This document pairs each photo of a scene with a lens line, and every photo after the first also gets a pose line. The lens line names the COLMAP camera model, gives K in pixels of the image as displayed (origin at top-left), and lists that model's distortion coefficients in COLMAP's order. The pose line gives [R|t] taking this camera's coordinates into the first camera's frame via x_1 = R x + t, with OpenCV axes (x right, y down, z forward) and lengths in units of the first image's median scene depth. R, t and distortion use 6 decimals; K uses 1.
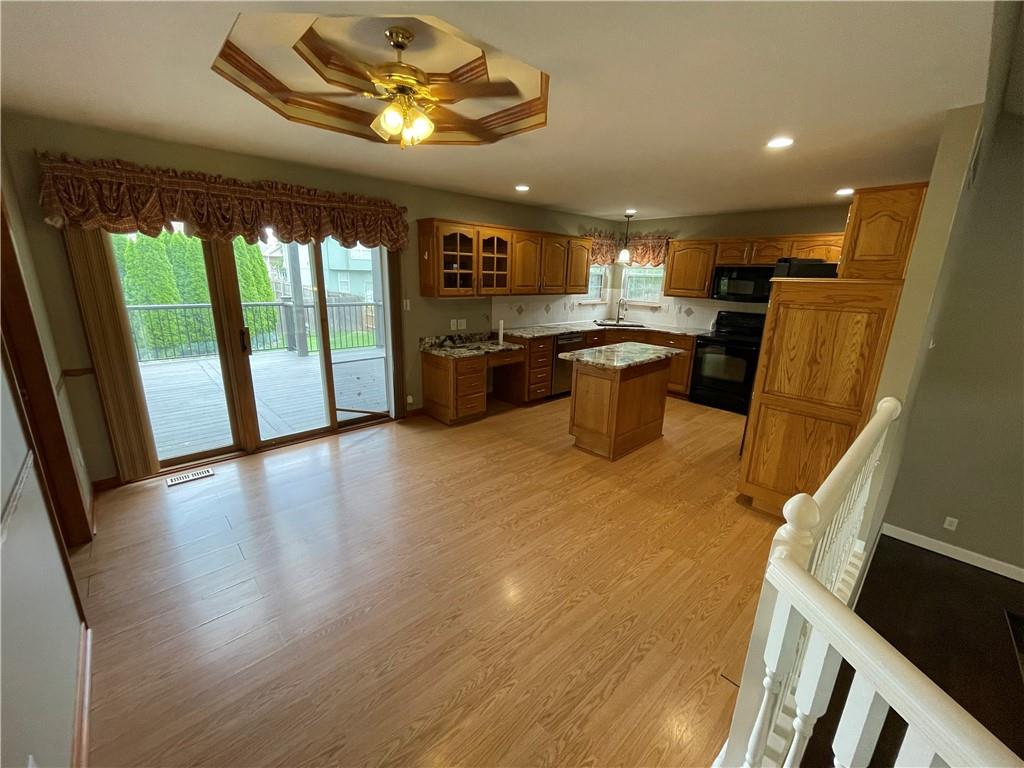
lens RADIAL K [[413.5, 0, 513.5], [0, 413.5, 383.6], [0, 0, 1]] dist [-0.001961, -0.000205]
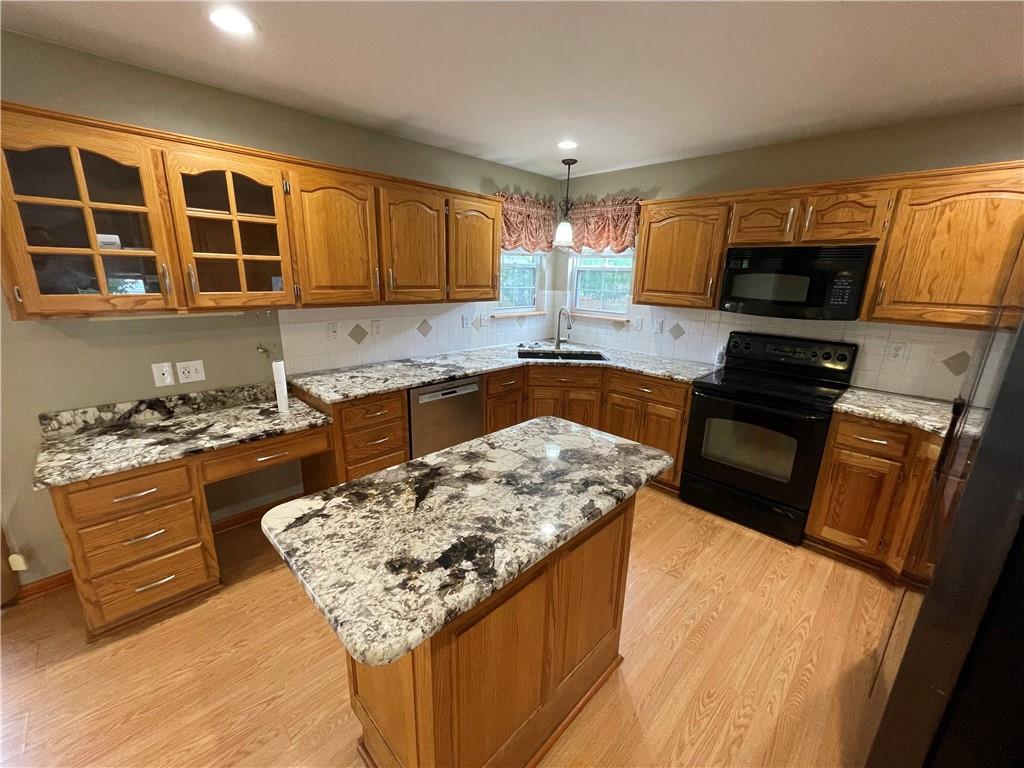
lens RADIAL K [[413.5, 0, 514.0], [0, 413.5, 383.2], [0, 0, 1]] dist [-0.001961, -0.000205]
pose [[0.999307, -0.011803, 0.035289, 0.198608], [0.011855, 0.999929, -0.001277, -0.115291], [-0.035271, 0.001694, 0.999376, 0.486756]]
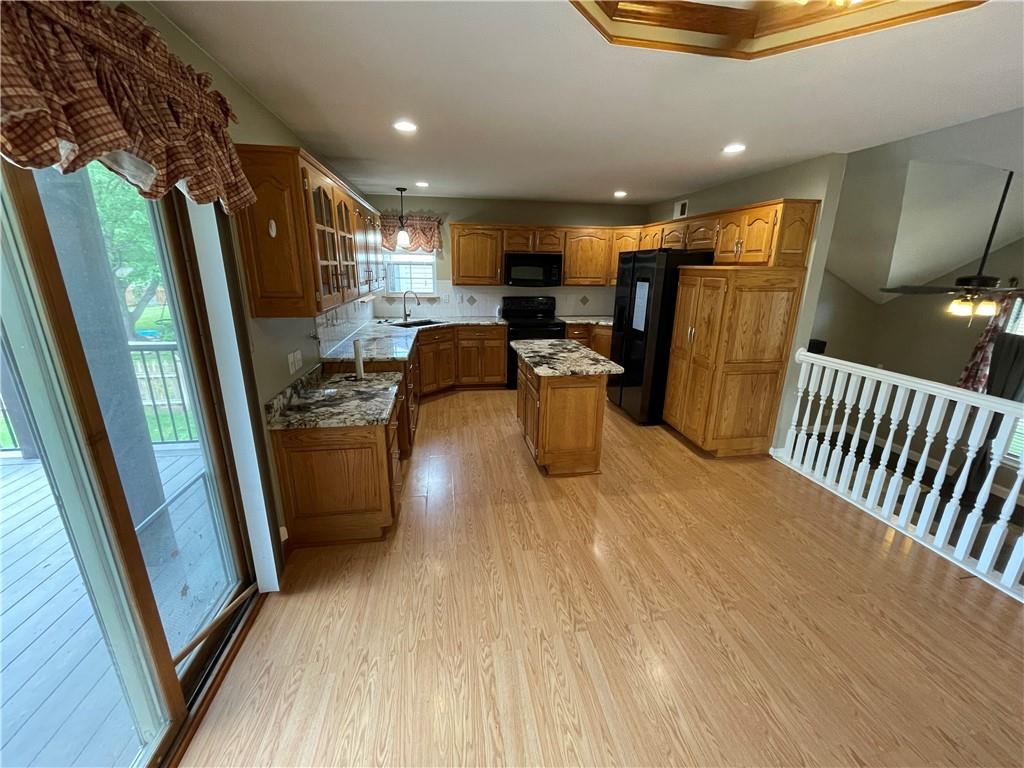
lens RADIAL K [[413.5, 0, 512.2], [0, 413.5, 381.6], [0, 0, 1]] dist [-0.001961, -0.000205]
pose [[0.557571, -0.242975, 0.793774, -0.371918], [0.214617, 0.965889, 0.144907, -0.122791], [-0.801906, 0.089561, 0.590699, 0.418064]]
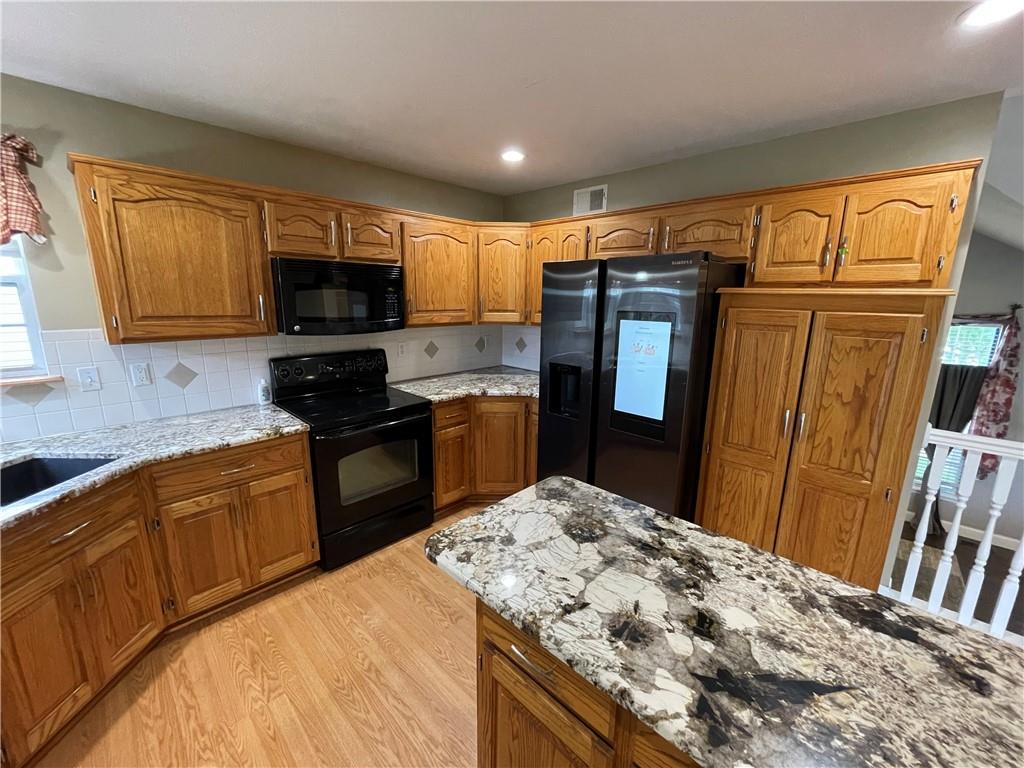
lens RADIAL K [[413.5, 0, 511.0], [0, 413.5, 382.9], [0, 0, 1]] dist [-0.001961, -0.000205]
pose [[-0.043531, -0.235461, 0.970908, 0.049259], [0.244084, 0.939872, 0.238878, -0.205157], [-0.968776, 0.247382, 0.016558, 0.789018]]
